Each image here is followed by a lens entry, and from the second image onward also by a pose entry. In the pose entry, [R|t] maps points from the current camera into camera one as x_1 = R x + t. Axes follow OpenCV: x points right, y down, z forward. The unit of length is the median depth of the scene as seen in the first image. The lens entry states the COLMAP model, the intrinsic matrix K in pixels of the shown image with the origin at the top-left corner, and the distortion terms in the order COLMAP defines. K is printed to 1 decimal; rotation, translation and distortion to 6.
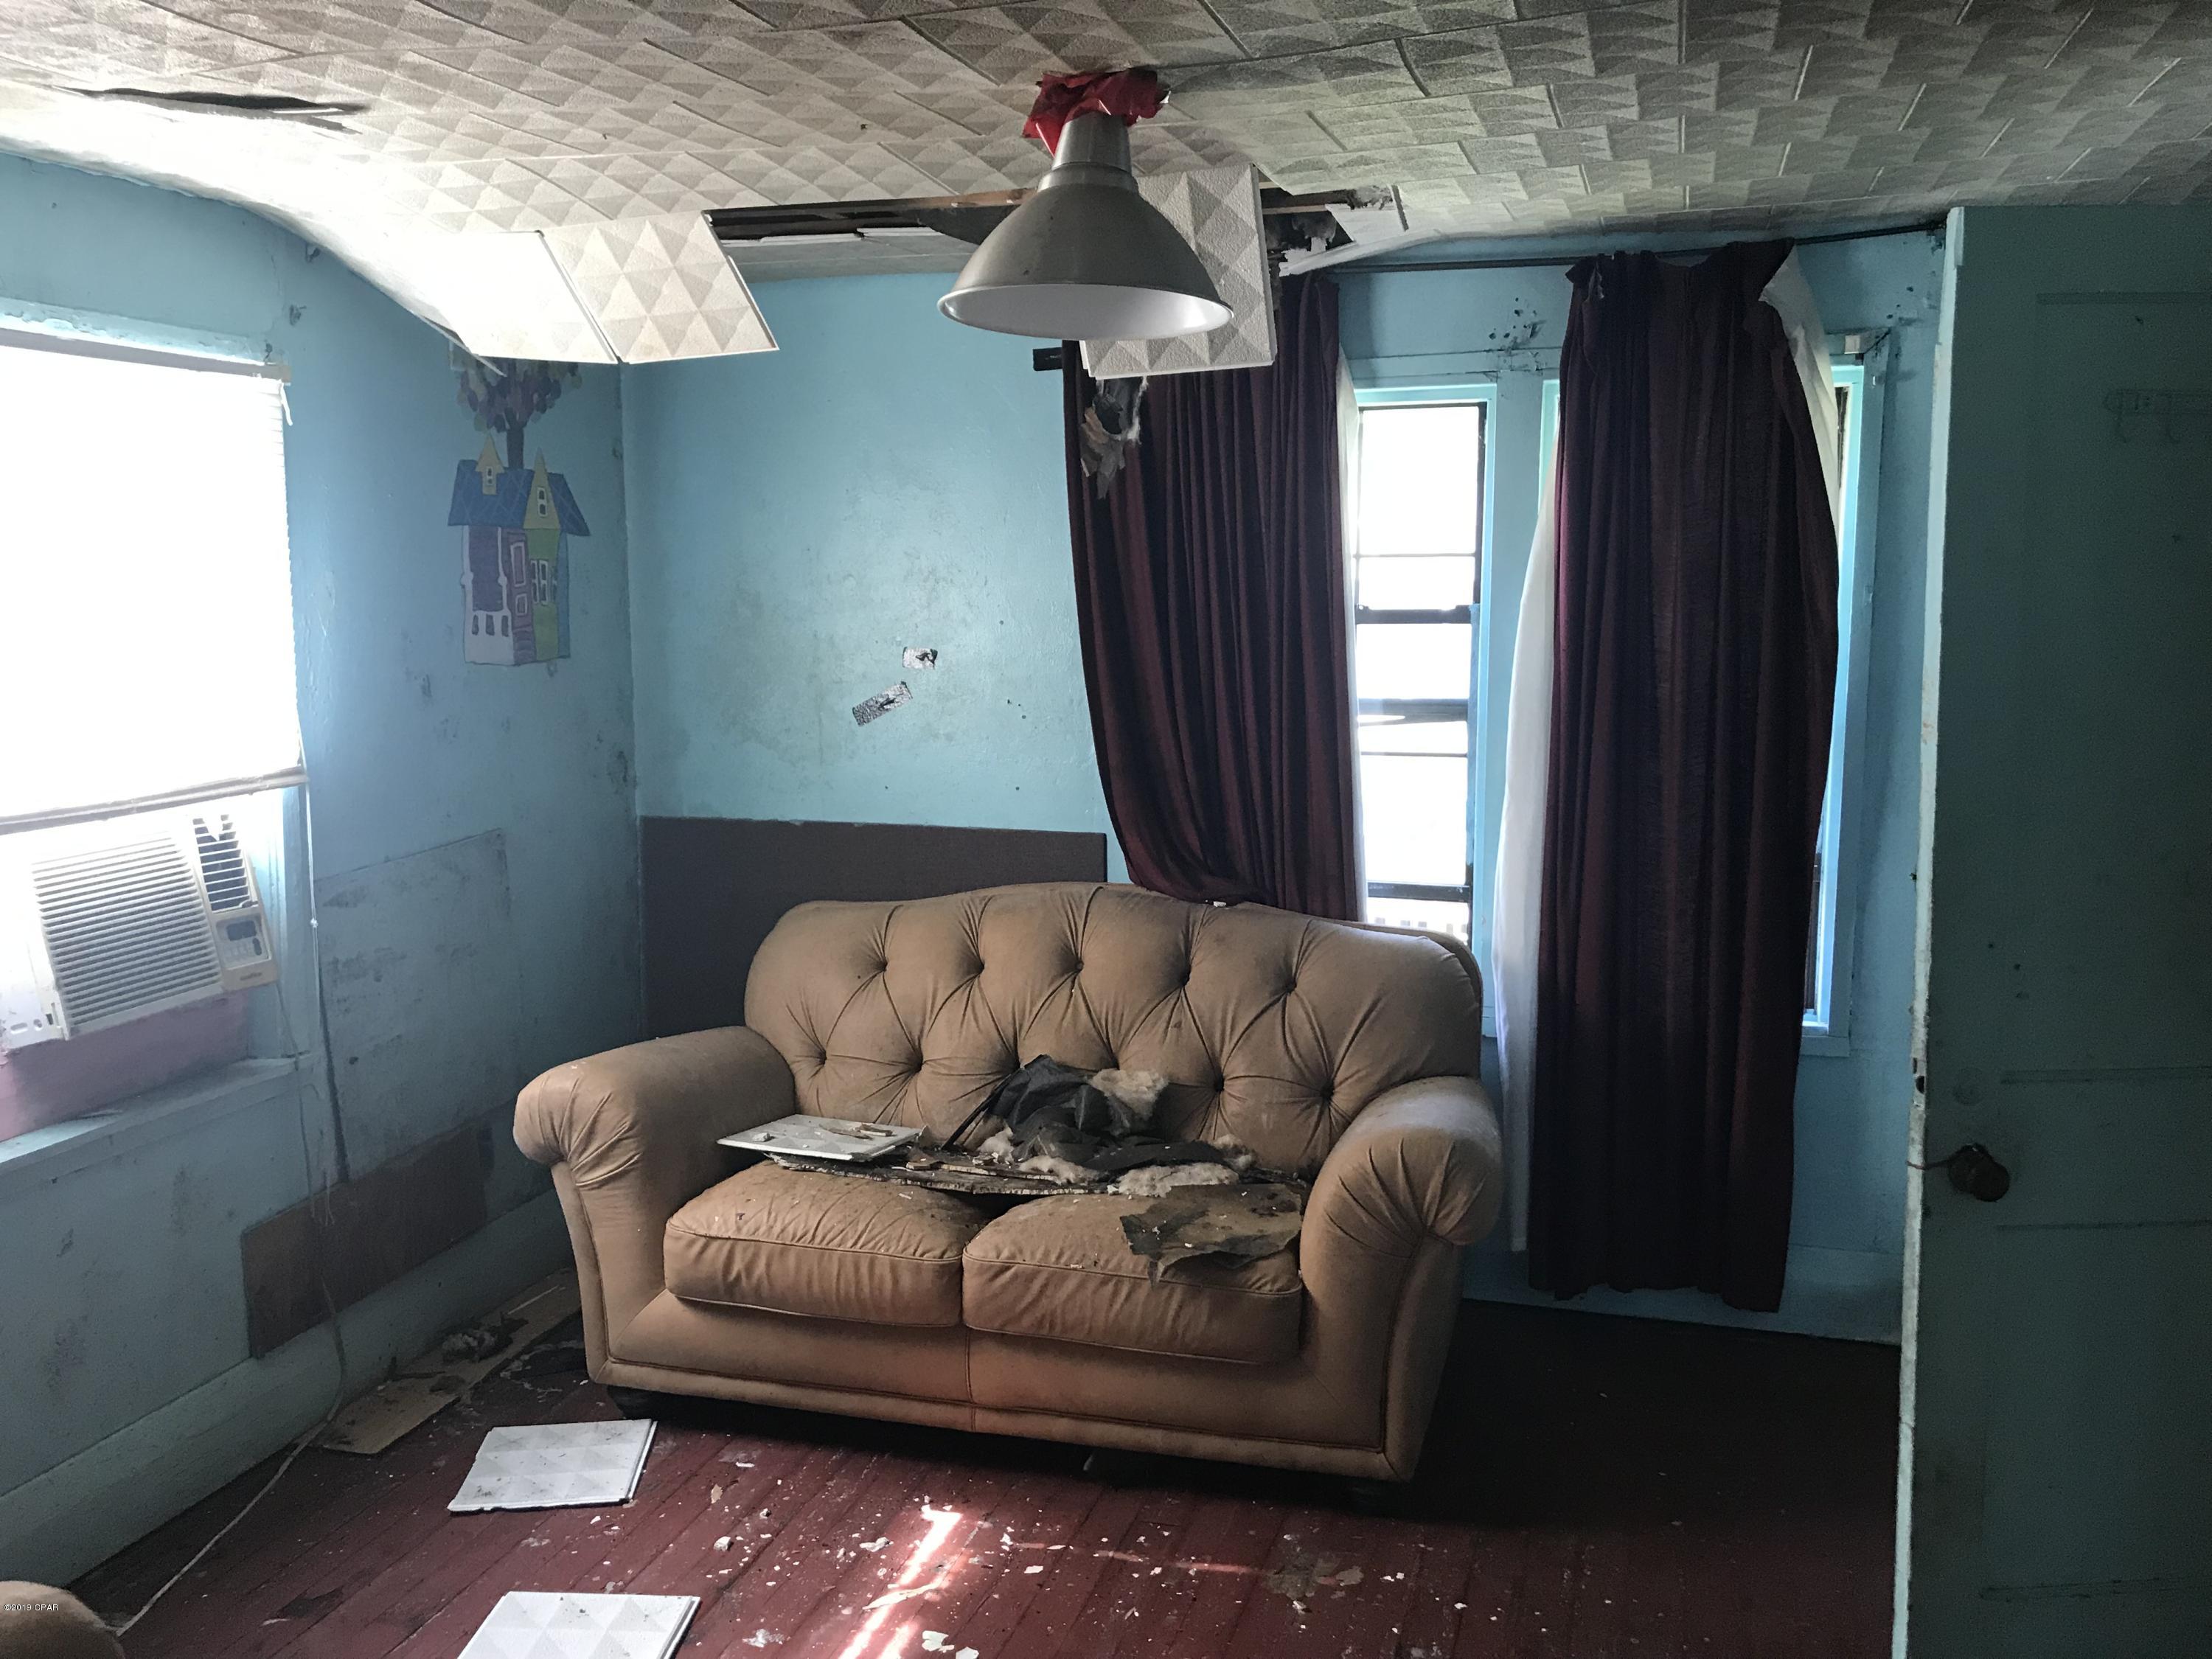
lens RADIAL K [[1780.6, 0, 1106.0], [0, 1780.6, 829.5], [0, 0, 1]] dist [0.008811, 0.006970]
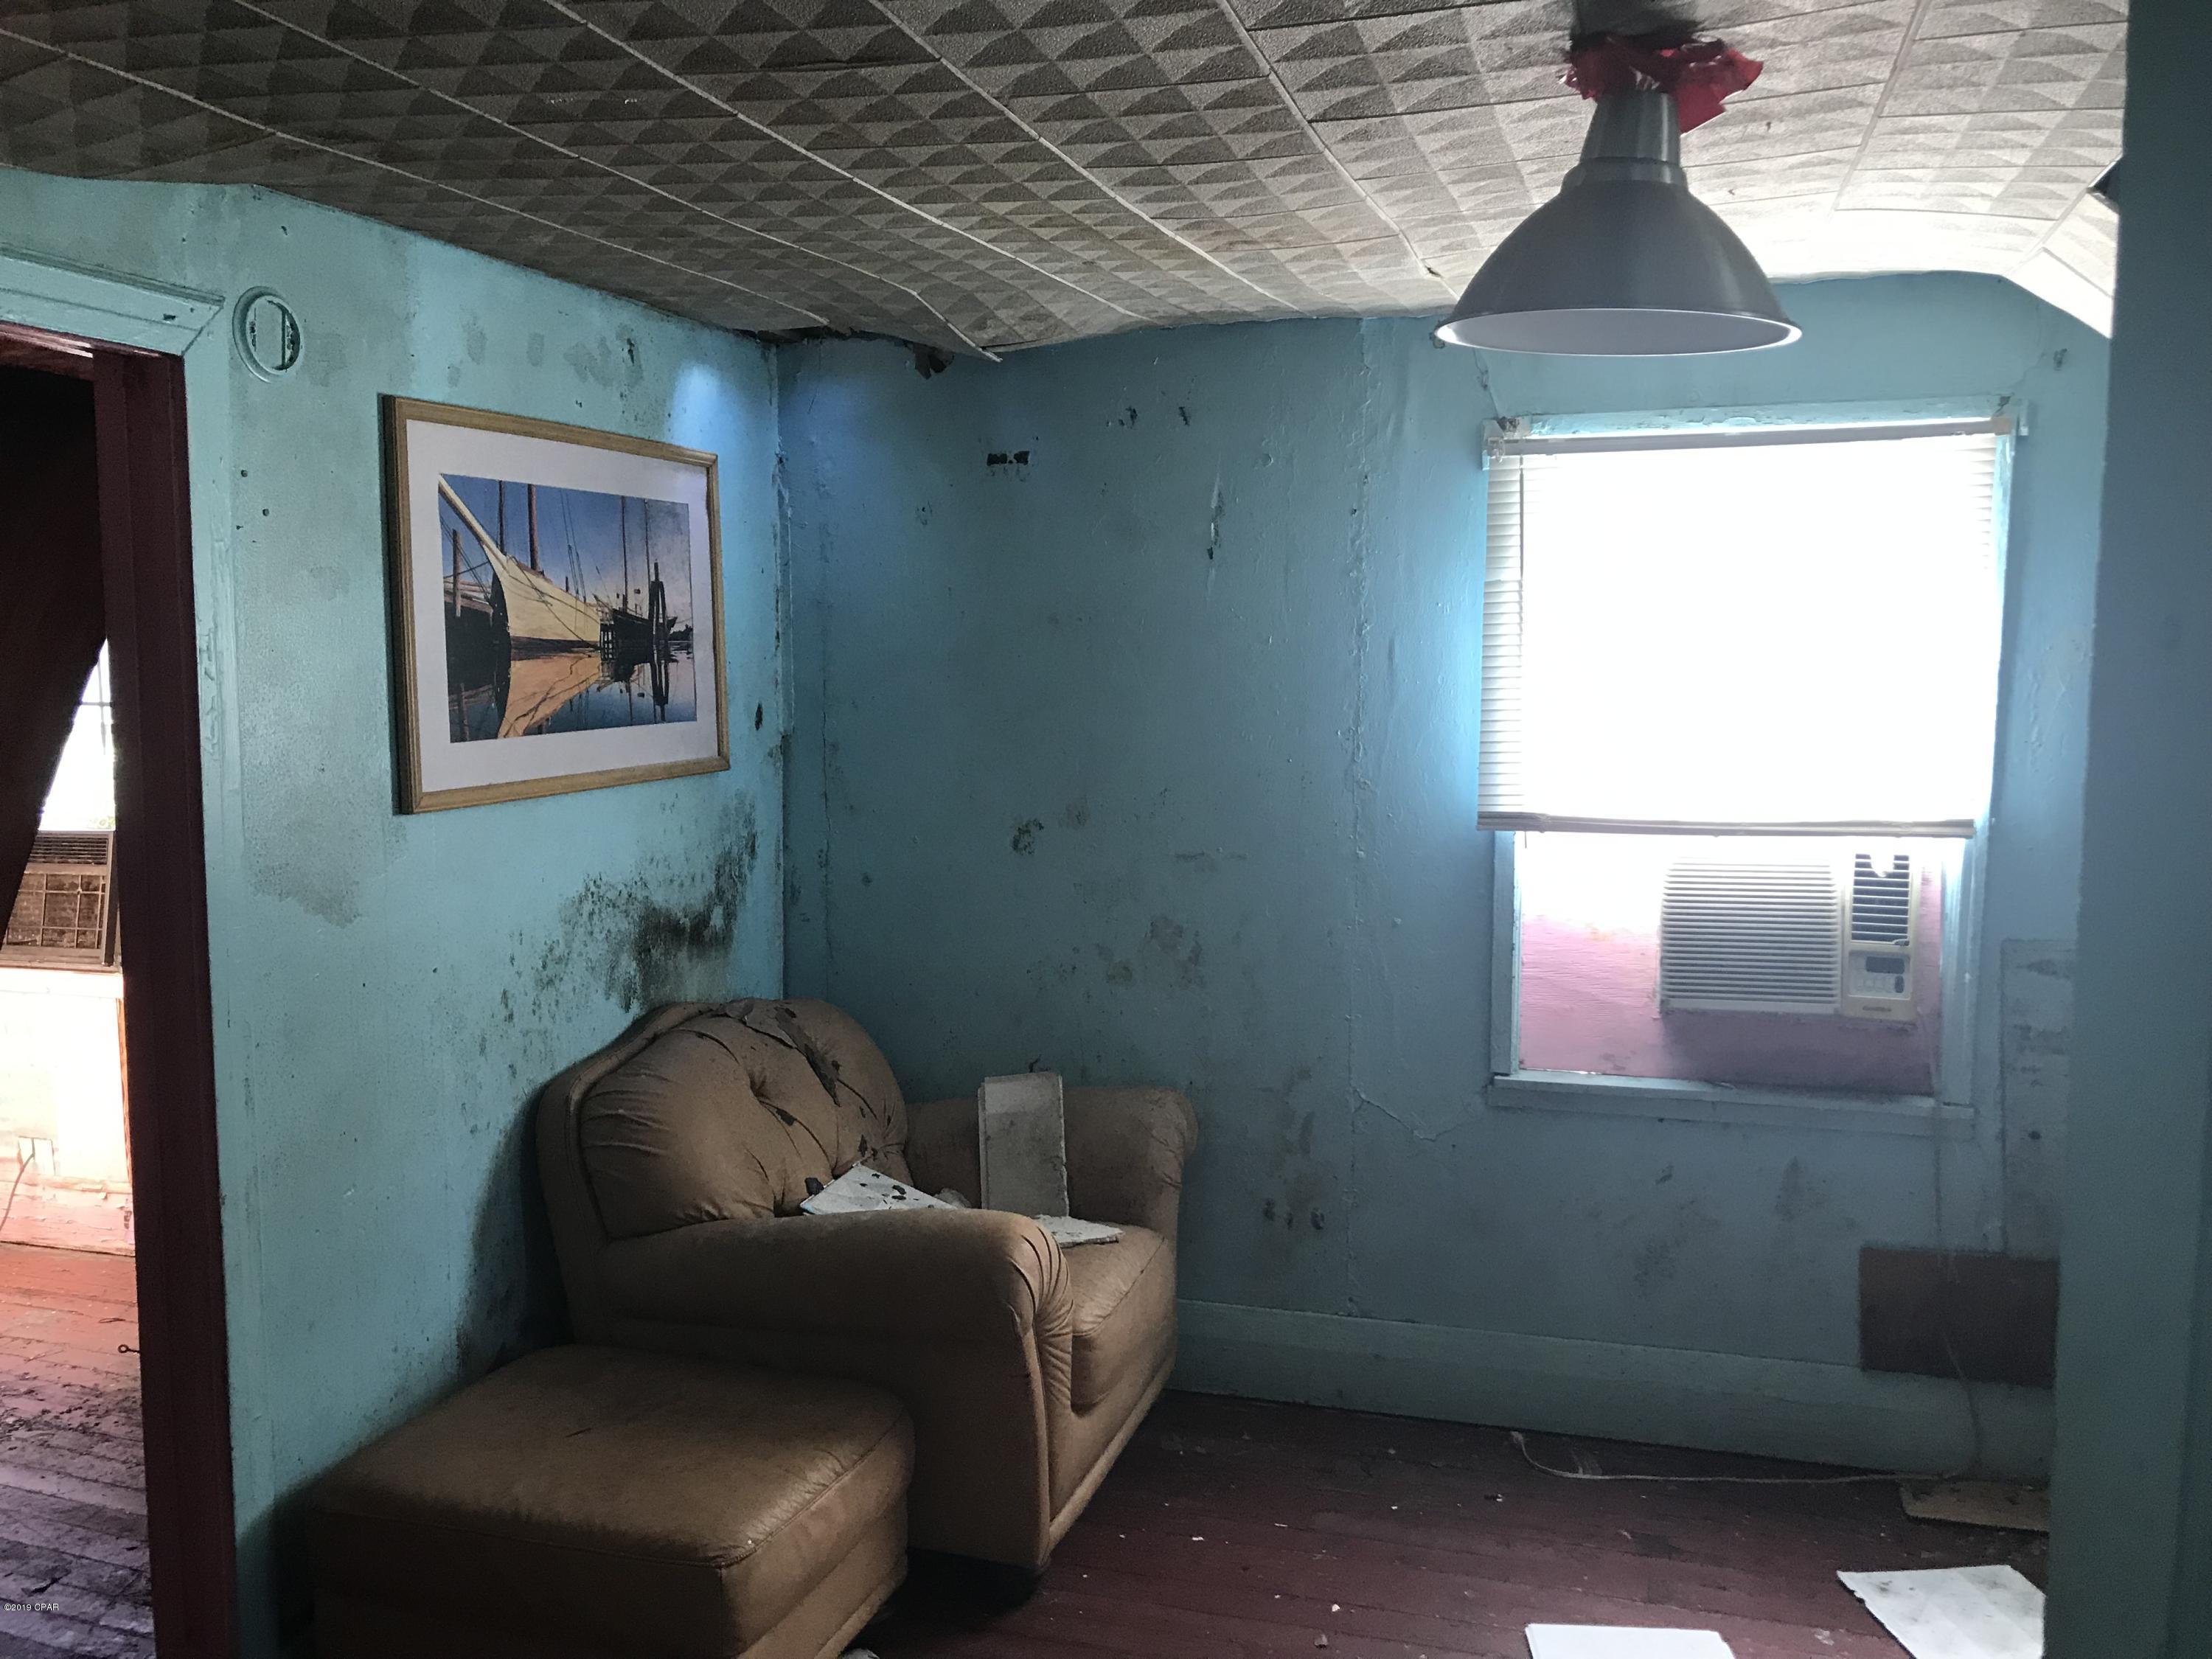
lens RADIAL K [[1780.6, 0, 1106.0], [0, 1780.6, 829.5], [0, 0, 1]] dist [0.008811, 0.006970]
pose [[-0.005924, 0.114478, -0.993408, 0.551757], [-0.128455, 0.985108, 0.114287, -0.083186], [0.991698, 0.128285, 0.008870, 0.523219]]
